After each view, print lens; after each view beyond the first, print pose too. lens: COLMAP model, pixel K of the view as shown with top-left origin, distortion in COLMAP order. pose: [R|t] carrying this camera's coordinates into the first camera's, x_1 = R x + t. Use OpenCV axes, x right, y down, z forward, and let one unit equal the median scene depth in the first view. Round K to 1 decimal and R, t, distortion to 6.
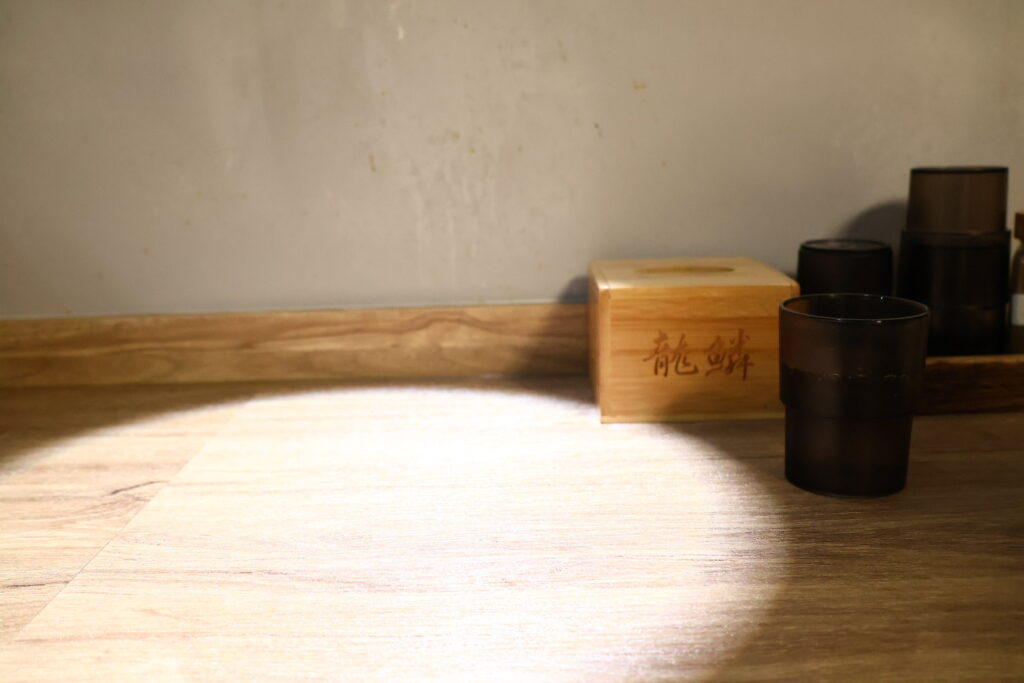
lens RADIAL K [[988.3, 0, 512.5], [0, 988.3, 337.1], [0, 0, 1]] dist [-0.009880, -0.003013]
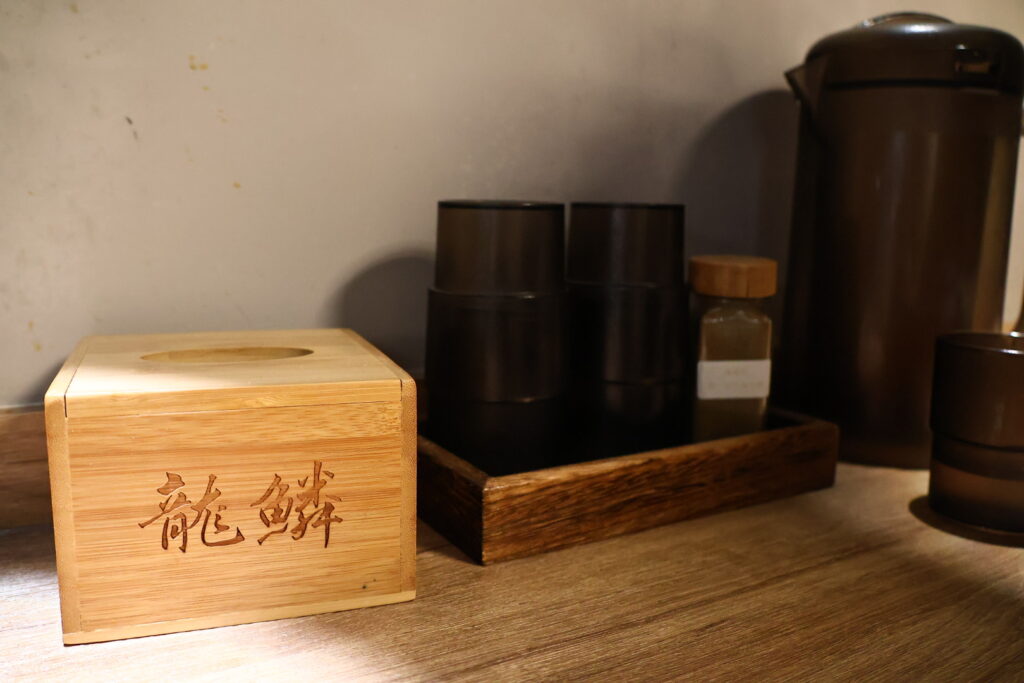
lens RADIAL K [[988.3, 0, 510.7], [0, 988.3, 343.1], [0, 0, 1]] dist [-0.009880, -0.003013]
pose [[0.948889, -0.017780, 0.315109, 0.157496], [0.028319, 0.999181, -0.028897, -0.055850], [-0.314337, 0.036344, 0.948615, 0.417124]]
